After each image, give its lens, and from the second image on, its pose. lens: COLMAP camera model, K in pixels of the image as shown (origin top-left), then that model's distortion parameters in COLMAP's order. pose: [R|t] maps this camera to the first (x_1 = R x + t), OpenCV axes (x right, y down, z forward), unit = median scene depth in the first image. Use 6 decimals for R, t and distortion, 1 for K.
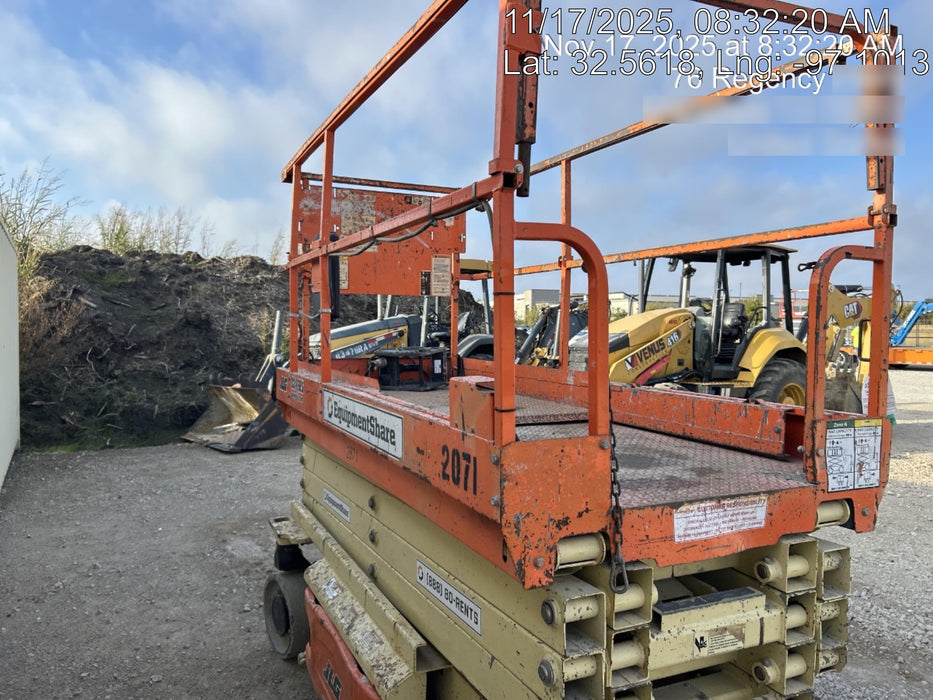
lens RADIAL K [[702.4, 0, 461.0], [0, 702.4, 345.4], [0, 0, 1]] dist [0.042488, -0.054464]
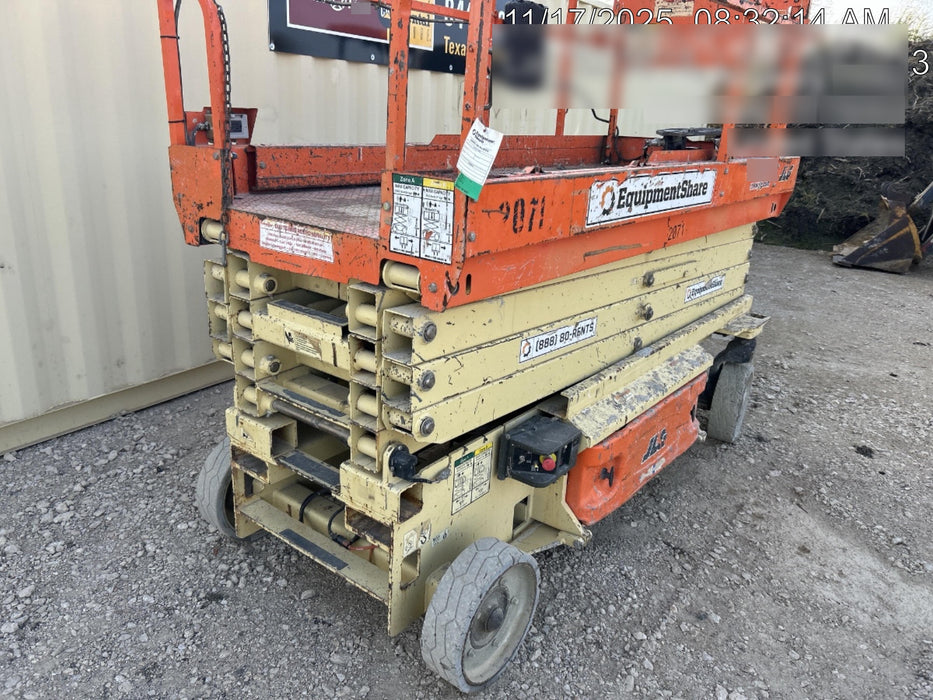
lens RADIAL K [[702.4, 0, 468.7], [0, 702.4, 366.5], [0, 0, 1]] dist [0.042488, -0.054464]
pose [[0.447537, 0.318476, -0.835633, 1.415870], [-0.068761, 0.943924, 0.322922, 0.043025], [0.891618, -0.087060, 0.444340, 0.669113]]
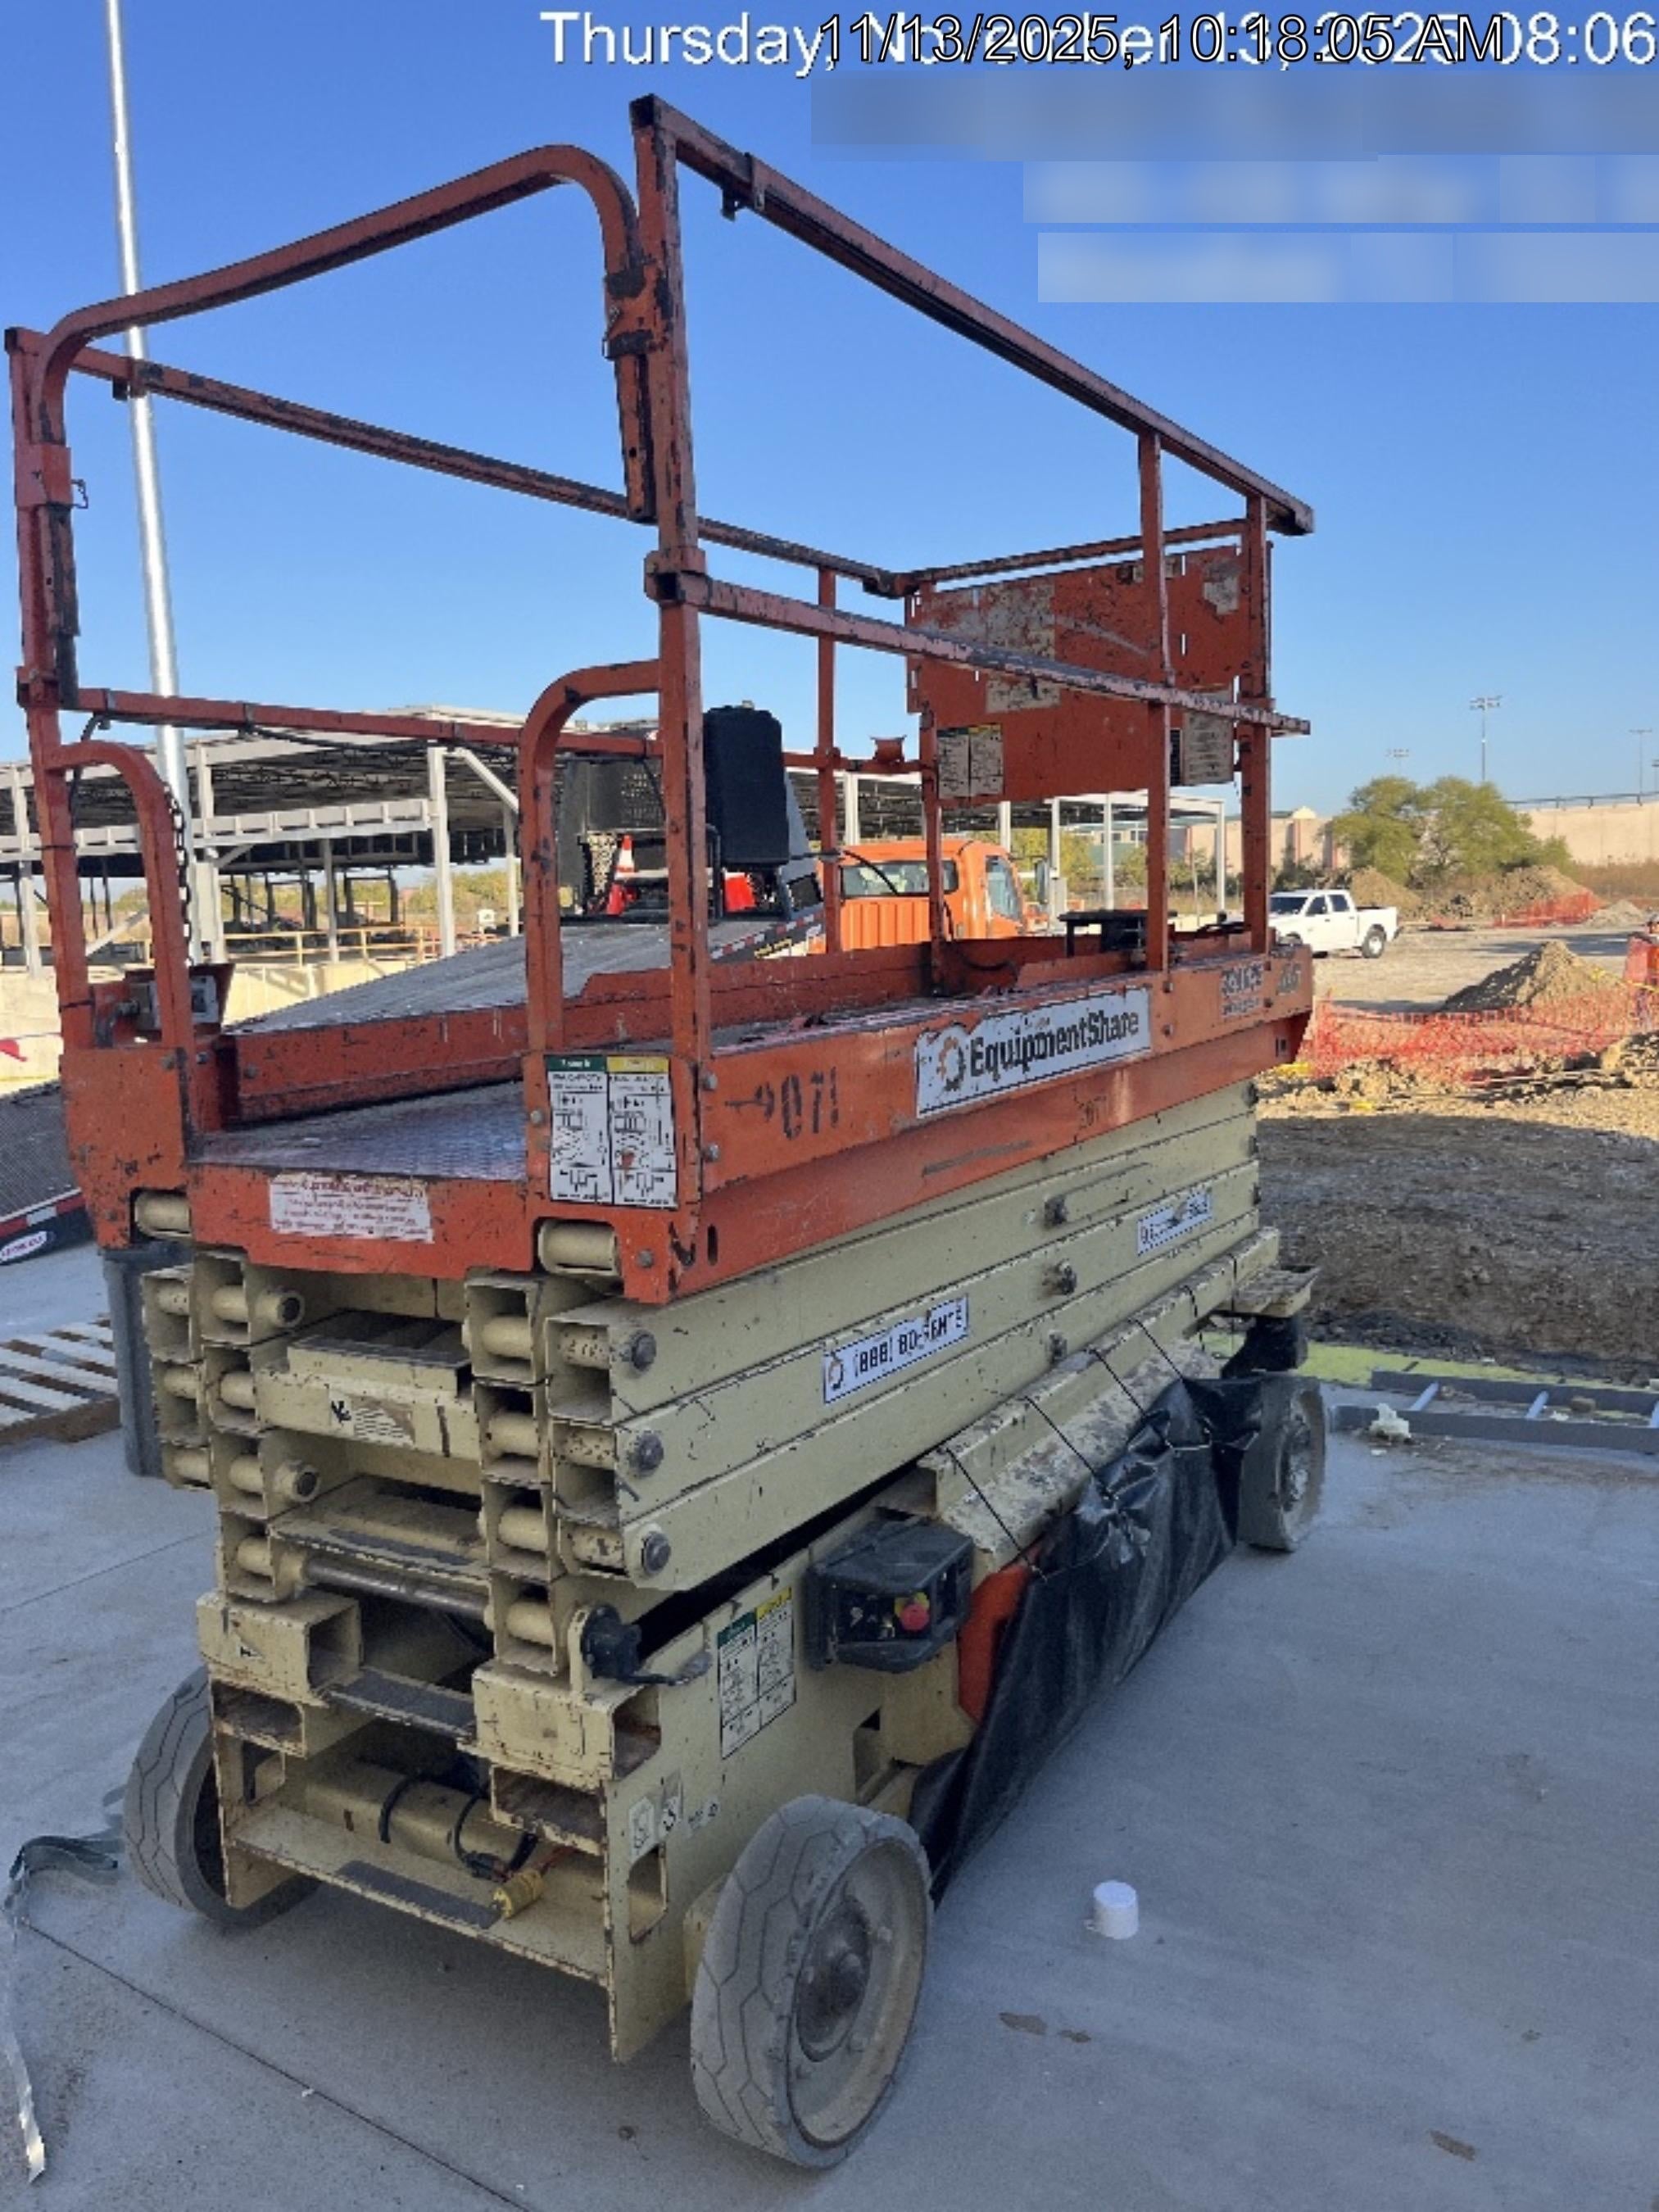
lens RADIAL K [[1665.2, 0, 849.7], [0, 1665.2, 1094.3], [0, 0, 1]] dist [0.042488, -0.054464]
pose [[0.566542, 0.059740, -0.821865, 1.586372], [0.029066, 0.995299, 0.092382, 0.035876], [0.823520, -0.076227, 0.562142, 0.536716]]
